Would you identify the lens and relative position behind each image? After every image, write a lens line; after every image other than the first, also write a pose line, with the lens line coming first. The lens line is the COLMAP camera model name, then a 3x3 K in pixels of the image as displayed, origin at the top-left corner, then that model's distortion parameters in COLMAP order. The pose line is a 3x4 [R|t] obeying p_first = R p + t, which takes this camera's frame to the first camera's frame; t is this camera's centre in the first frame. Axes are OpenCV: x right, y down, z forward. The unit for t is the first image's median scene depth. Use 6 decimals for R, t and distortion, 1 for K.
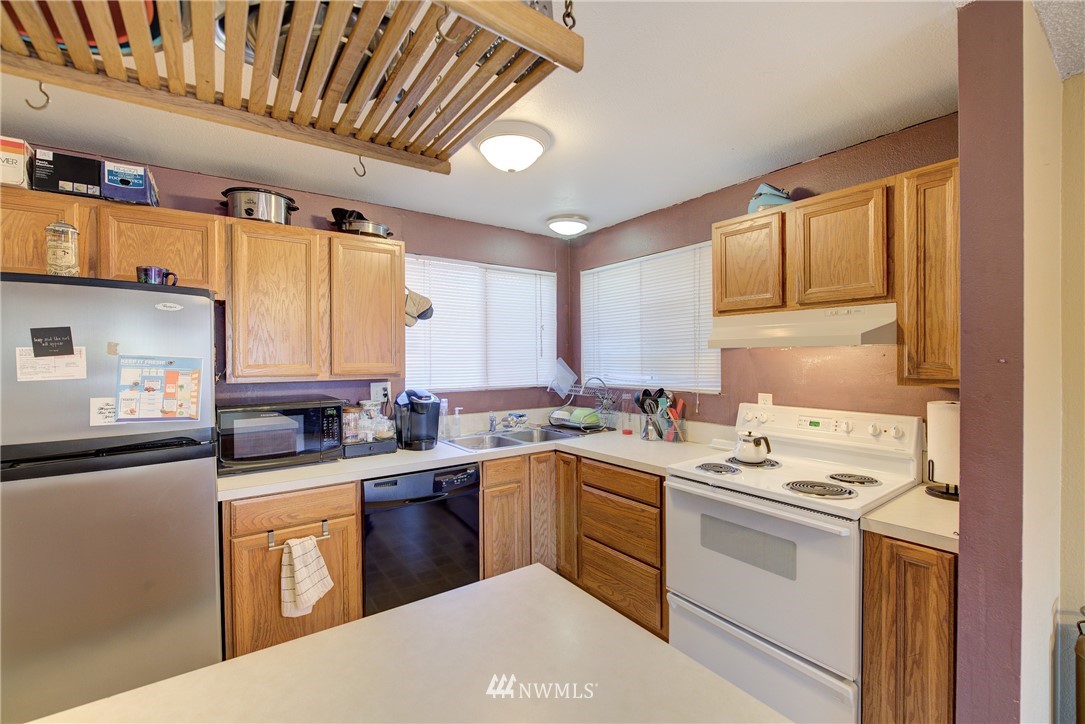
lens RADIAL K [[461.9, 0, 541.0], [0, 461.9, 360.8], [0, 0, 1]] dist [-0.014322, 0.001375]
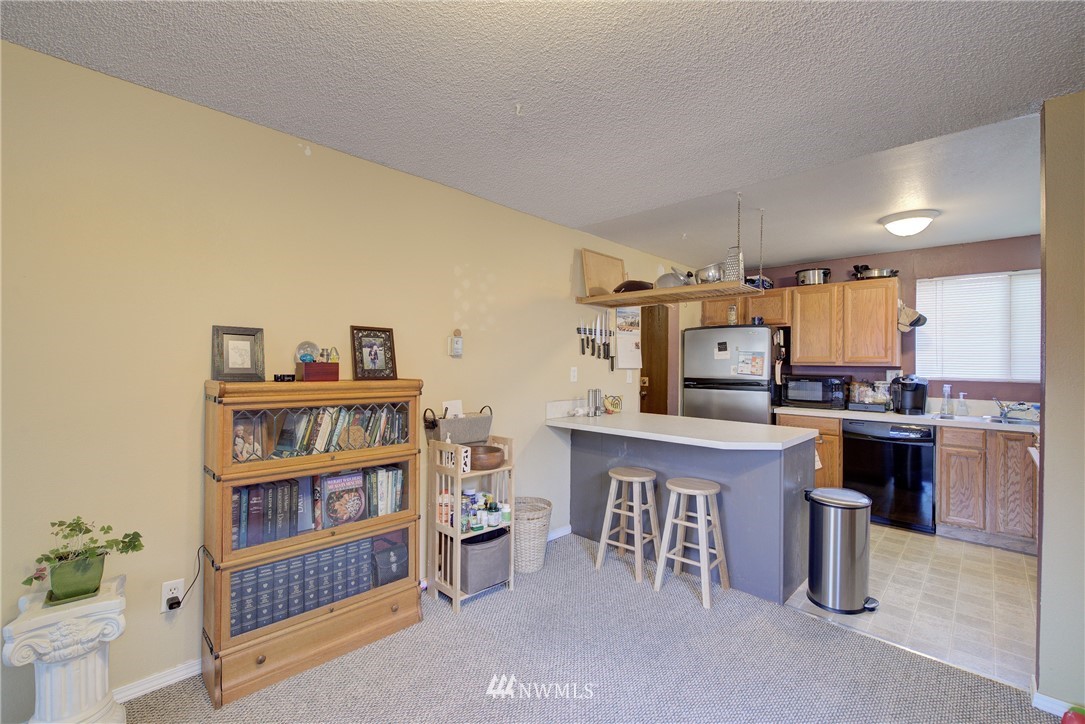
lens RADIAL K [[461.9, 0, 537.2], [0, 461.9, 360.7], [0, 0, 1]] dist [-0.014322, 0.001375]
pose [[0.170240, 0.005387, -0.985388, 1.134853], [-0.021770, 0.999762, 0.001704, 0.047470], [0.985162, 0.021162, 0.170317, -0.490543]]
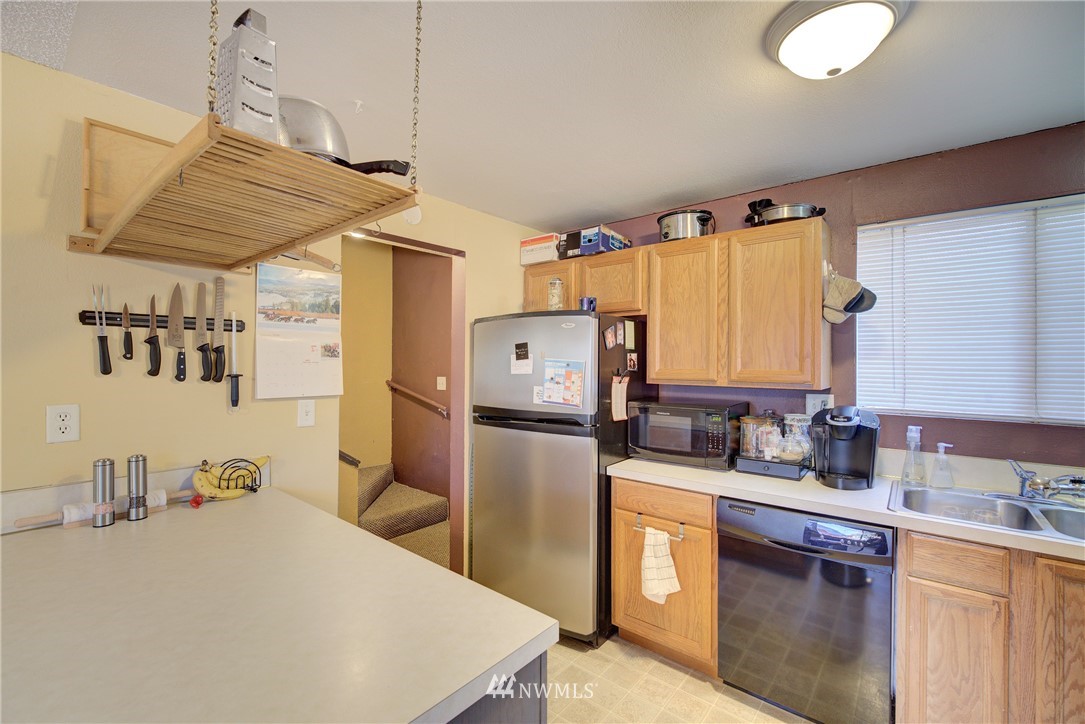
lens RADIAL K [[461.9, 0, 539.9], [0, 461.9, 362.7], [0, 0, 1]] dist [-0.014322, 0.001375]
pose [[0.250270, 0.007591, -0.968146, 0.386912], [-0.016965, 0.999850, 0.003454, -0.004183], [0.968027, 0.015560, 0.250361, 0.390906]]
